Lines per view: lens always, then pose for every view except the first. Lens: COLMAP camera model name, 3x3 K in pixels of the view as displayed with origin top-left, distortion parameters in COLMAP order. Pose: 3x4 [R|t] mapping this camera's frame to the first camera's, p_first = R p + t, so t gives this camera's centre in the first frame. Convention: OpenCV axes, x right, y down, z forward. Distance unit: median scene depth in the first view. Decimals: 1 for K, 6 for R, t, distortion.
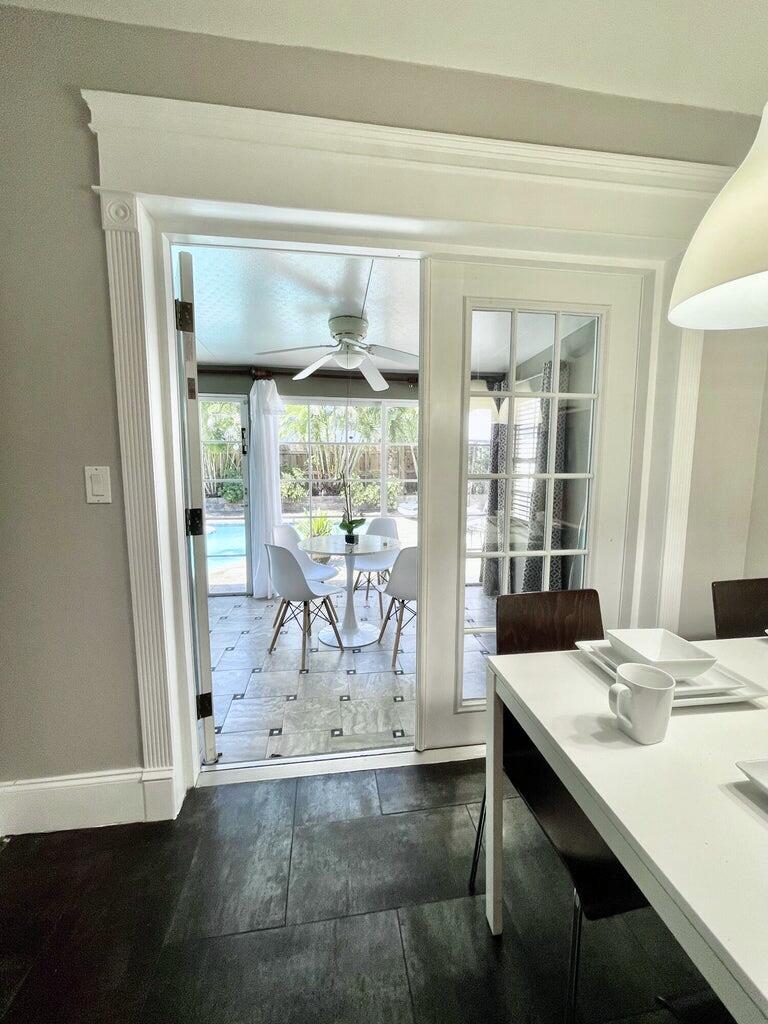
lens RADIAL K [[411.5, 0, 393.0], [0, 411.5, 503.5], [0, 0, 1]] dist [0.001283, 0.000013]
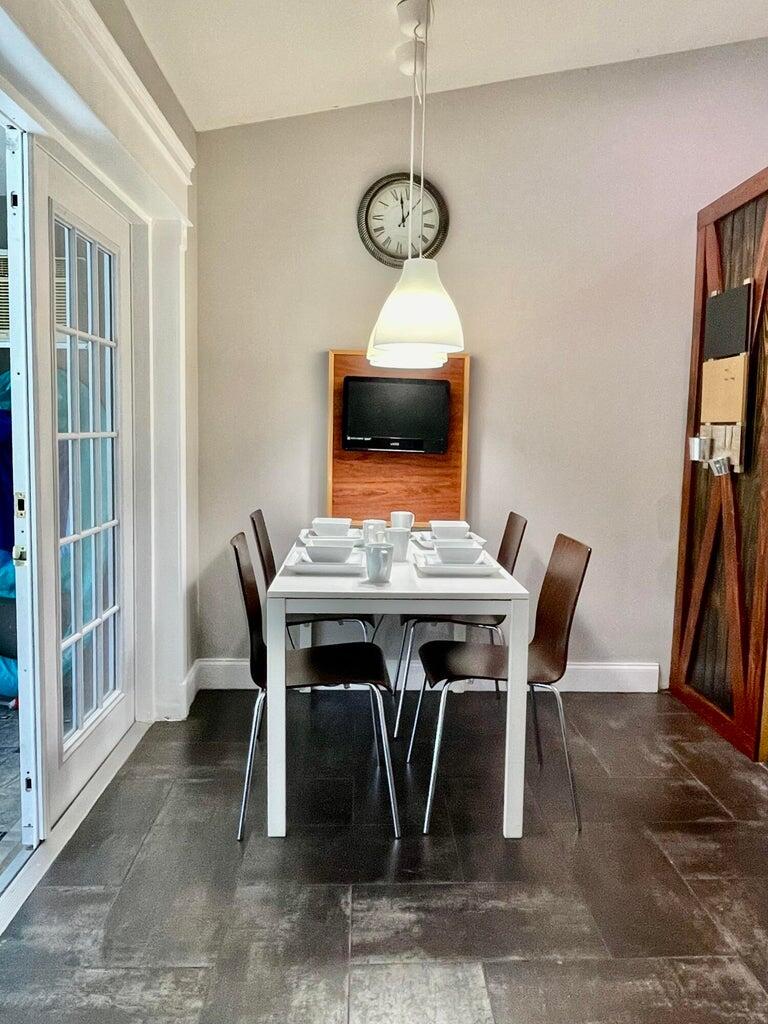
lens RADIAL K [[757.7, 0, 385.4], [0, 757.7, 494.6], [0, 0, 1]] dist [-0.000950, -0.000173]
pose [[0.115443, -0.091376, 0.989102, -1.234902], [0.096401, 0.992090, 0.080401, -0.016244], [-0.988625, 0.086069, 0.123338, 0.282692]]
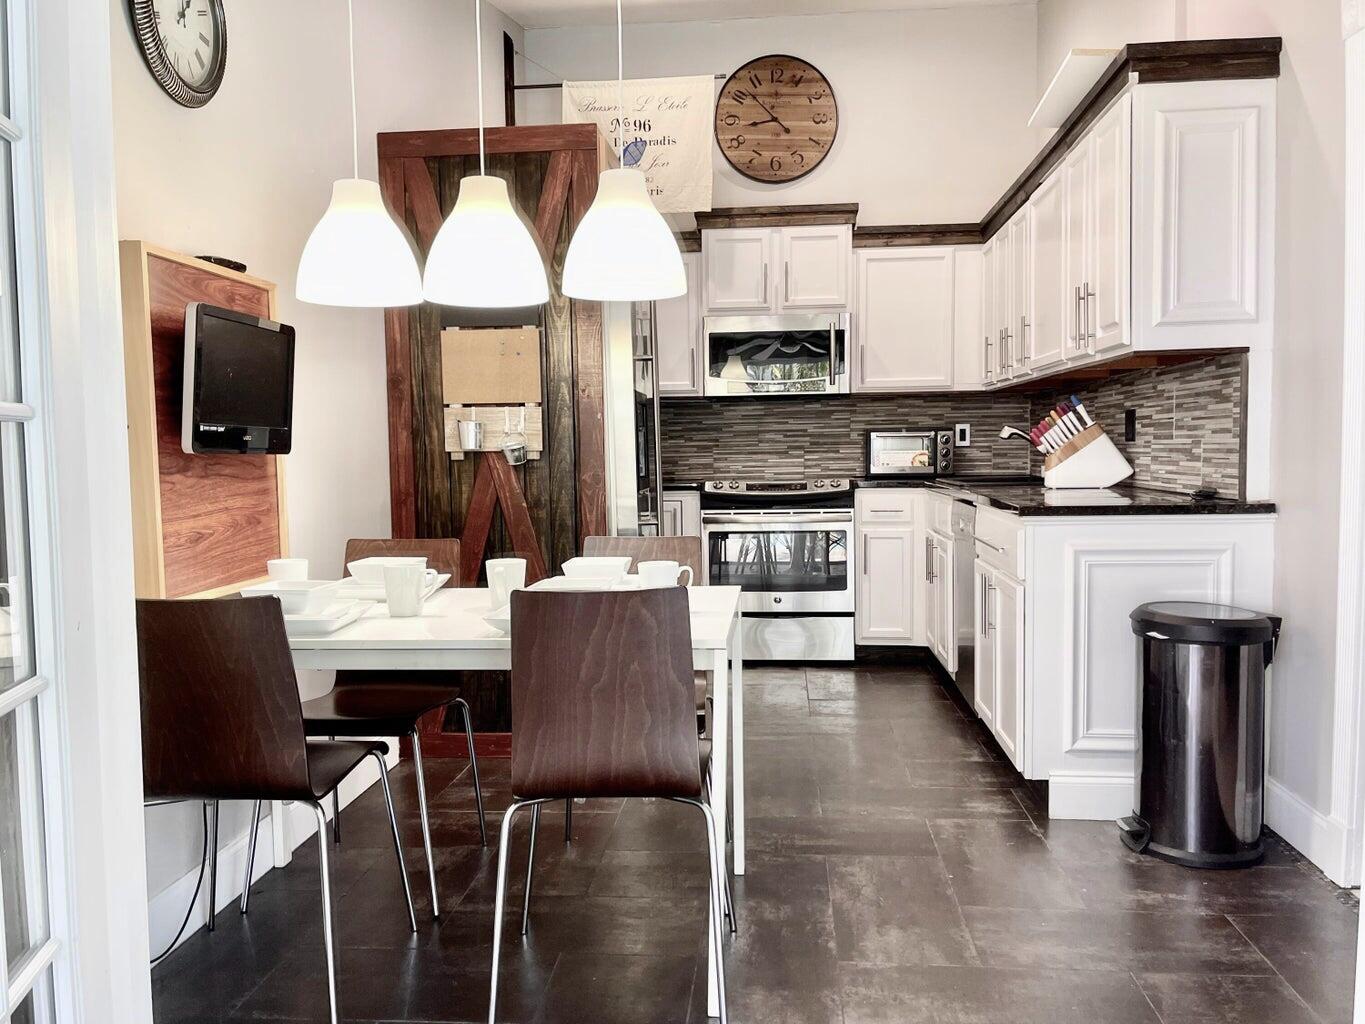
lens RADIAL K [[1141.7, 0, 679.1], [0, 1141.7, 516.5], [0, 0, 1]] dist [0.055474, -0.009946]
pose [[-0.971797, -0.002977, 0.235801, -0.135113], [0.040388, 0.983045, 0.178862, -0.155299], [-0.232336, 0.183341, -0.955200, 2.084063]]
